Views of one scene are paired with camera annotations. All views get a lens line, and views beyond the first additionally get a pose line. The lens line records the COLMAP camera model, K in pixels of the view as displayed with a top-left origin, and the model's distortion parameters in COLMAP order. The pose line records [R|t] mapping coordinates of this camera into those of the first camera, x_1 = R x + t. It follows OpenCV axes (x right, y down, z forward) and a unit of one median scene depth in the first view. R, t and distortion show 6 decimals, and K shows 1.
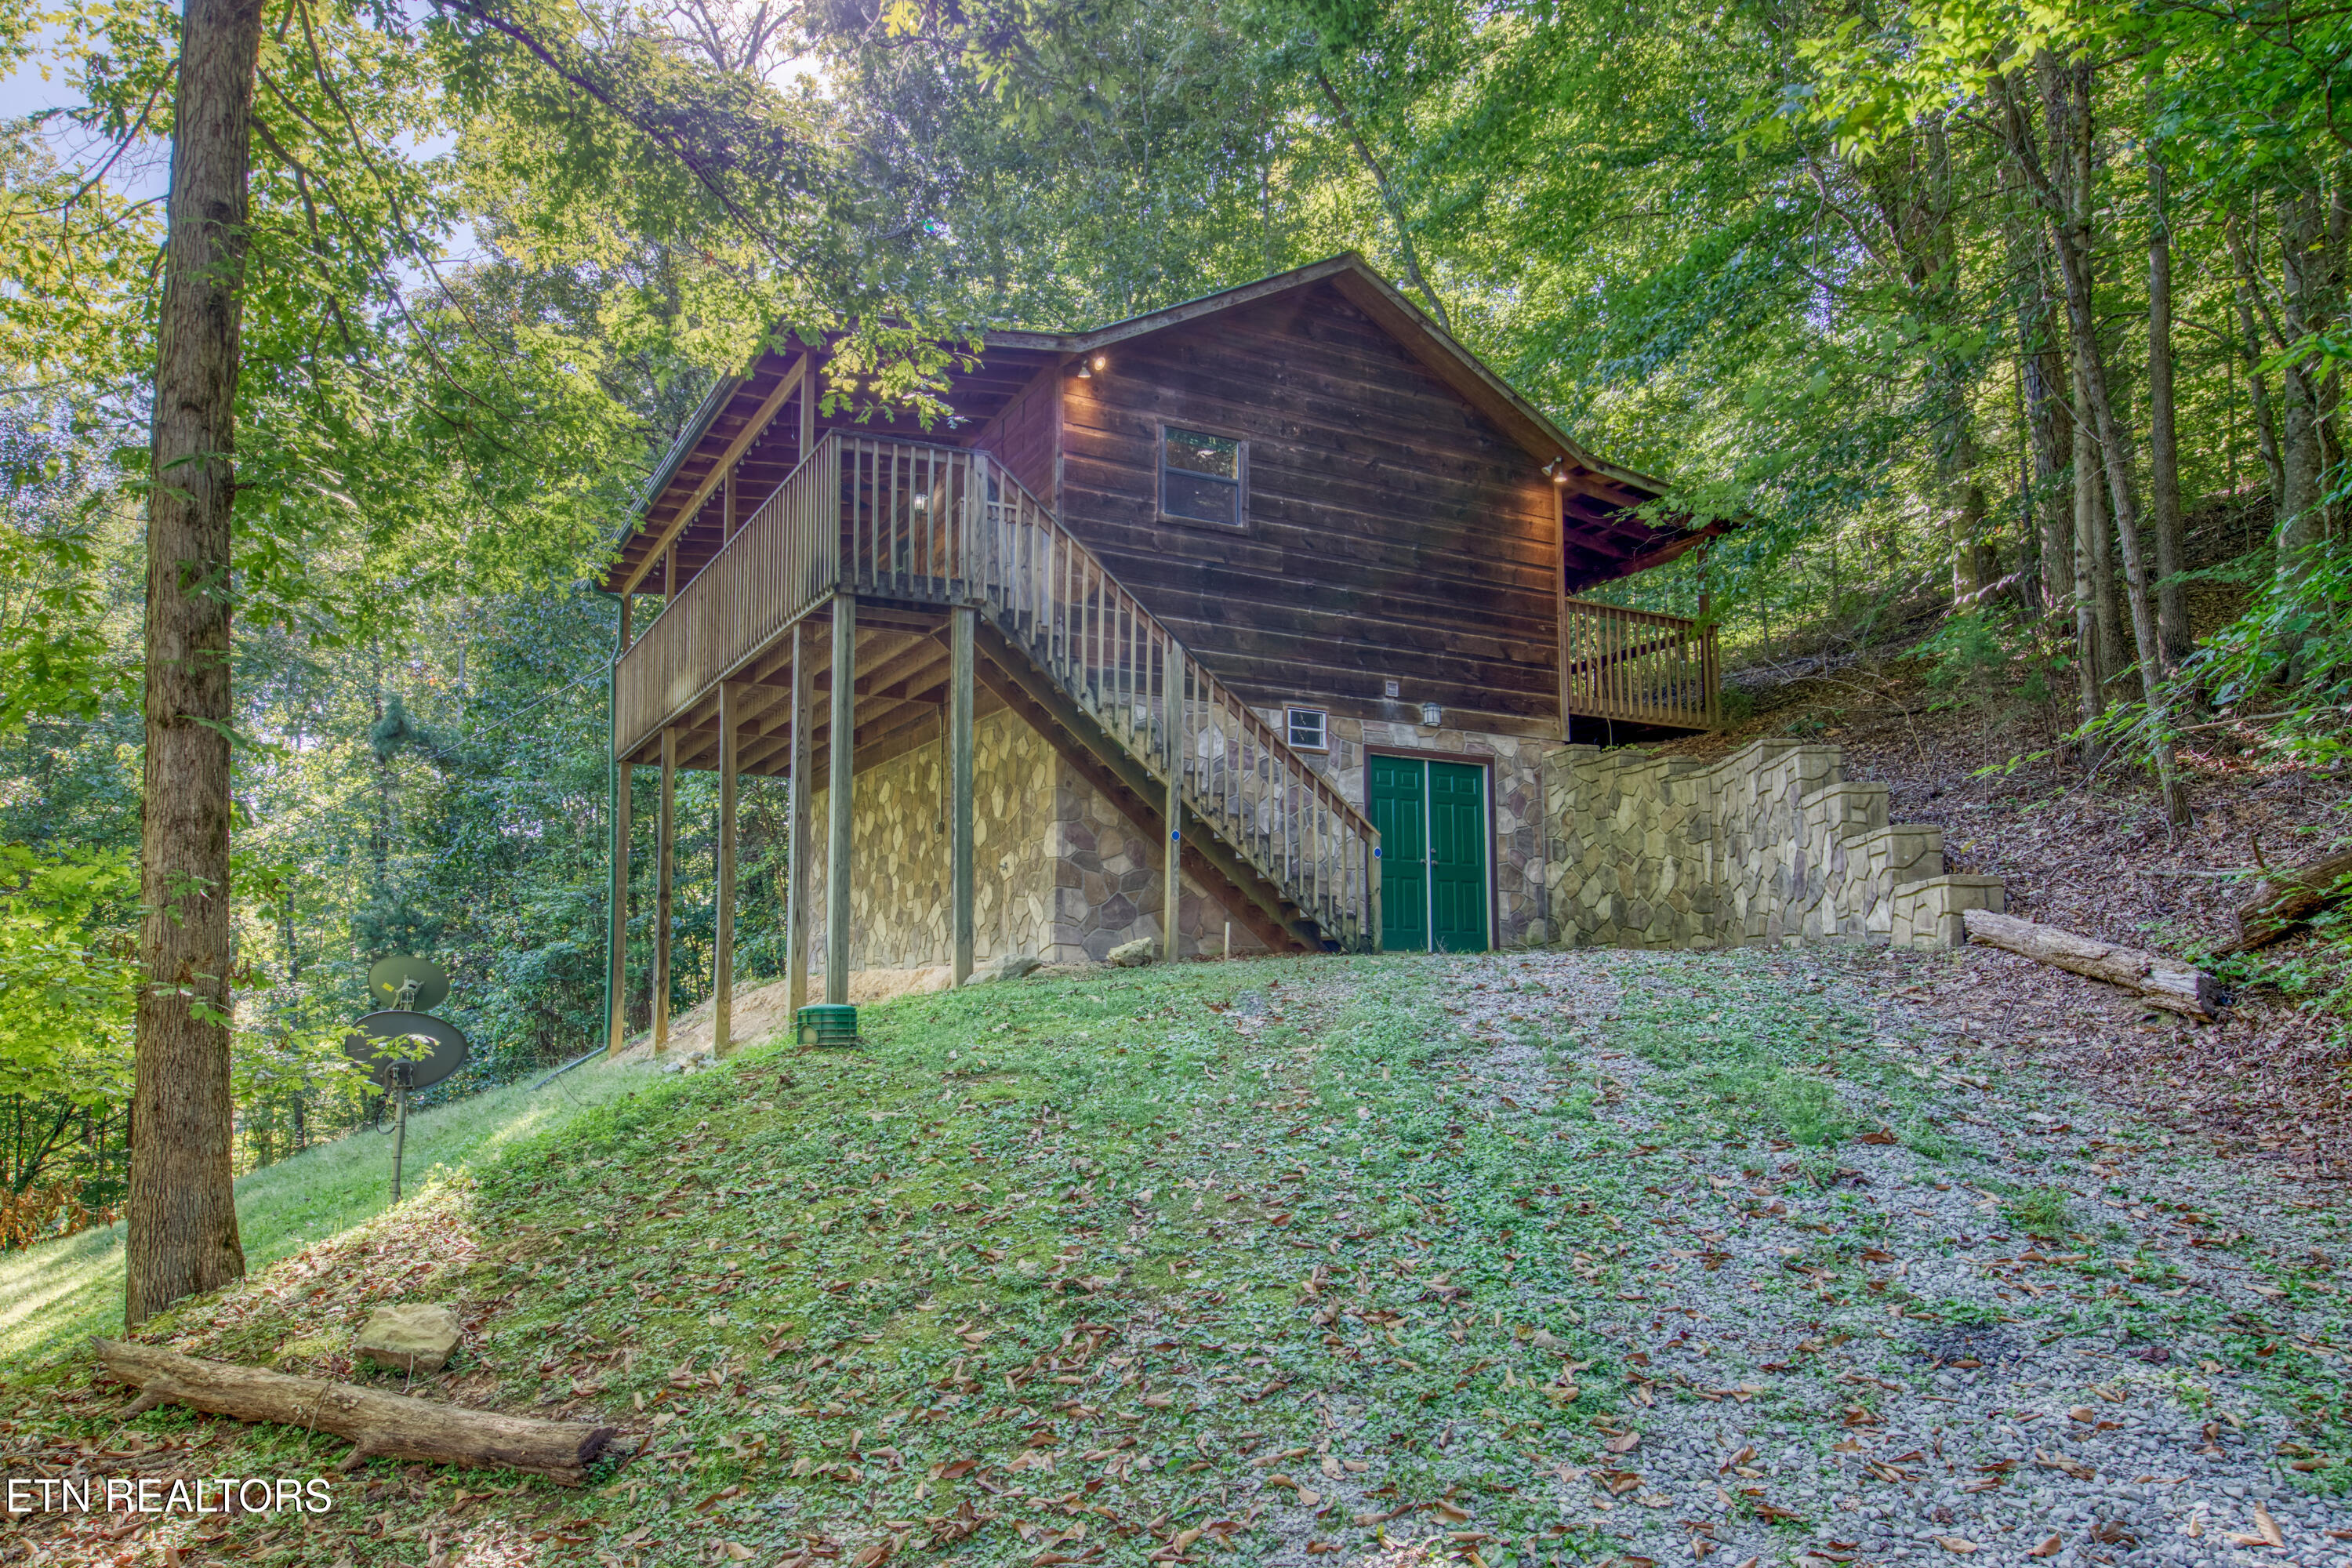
lens RADIAL K [[1567.6, 0, 1174.4], [0, 1567.6, 855.7], [0, 0, 1]] dist [0.008517, 0.000473]
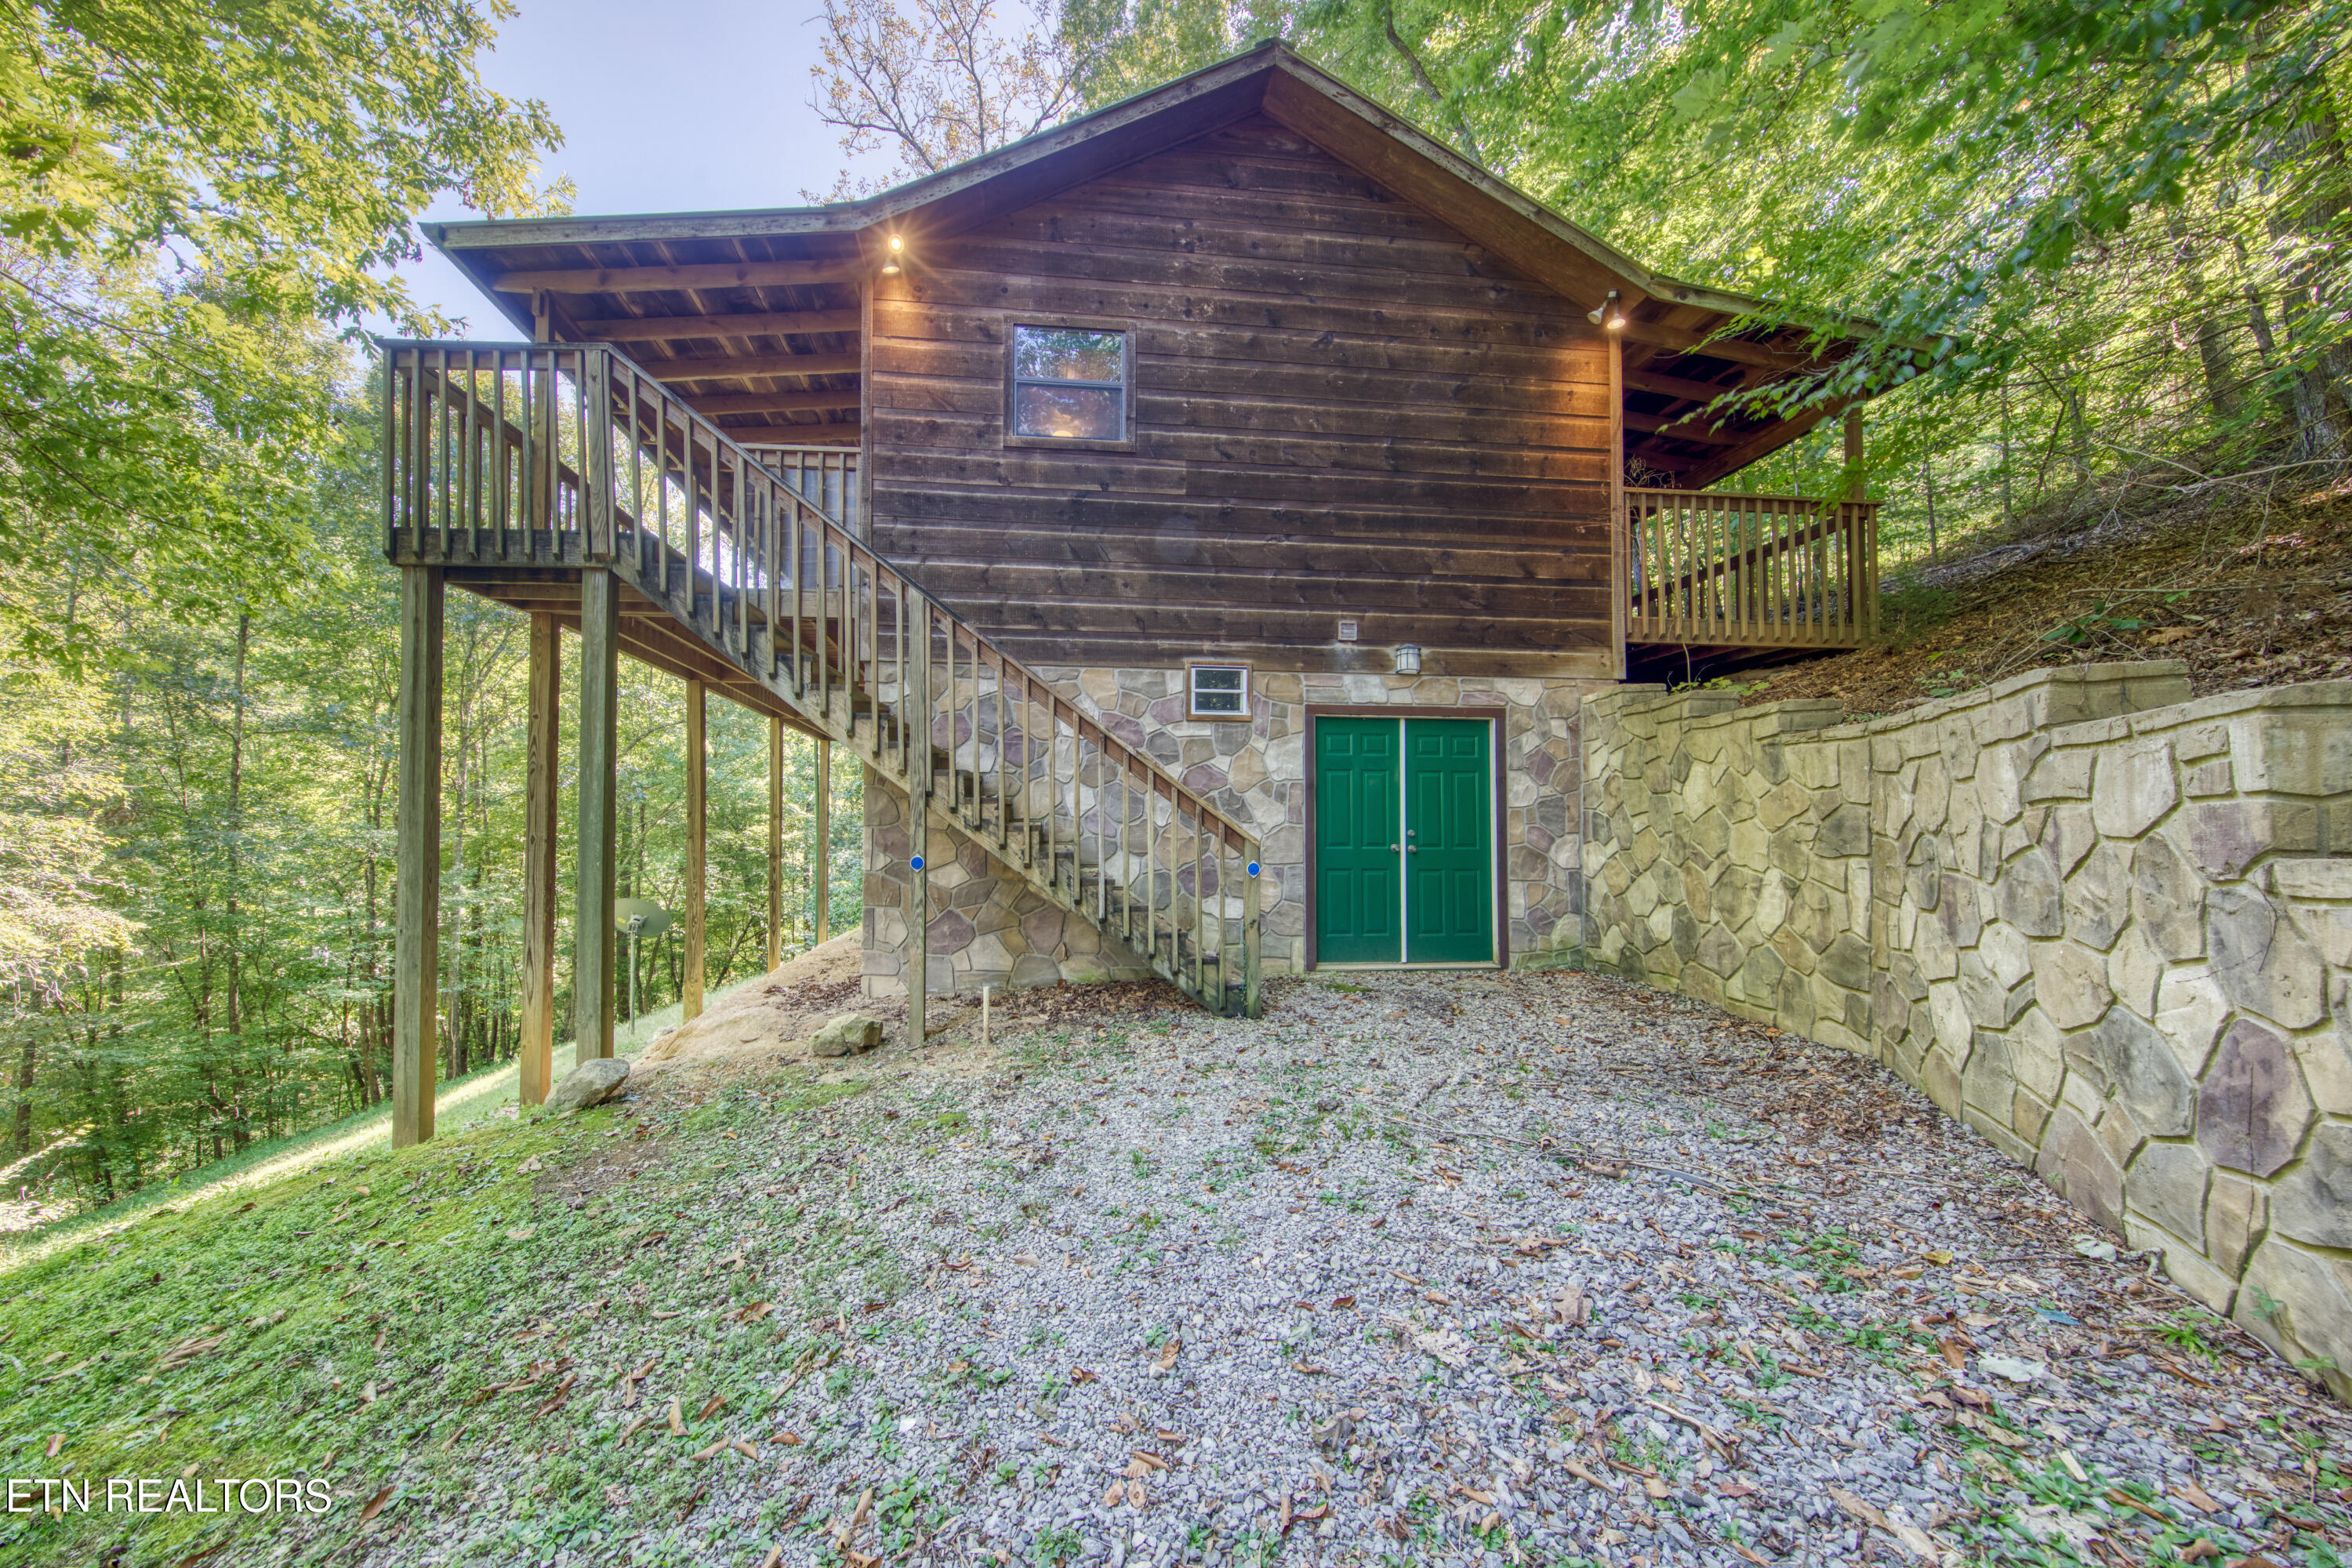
lens RADIAL K [[745.6, 0, 1174.8], [0, 745.6, 800.6], [0, 0, 1]] dist [0.005440, -0.000001]
pose [[0.922559, -0.004630, -0.385828, 0.203973], [0.036472, 0.996498, 0.075249, -0.053198], [0.384129, -0.083494, 0.919497, 0.620918]]
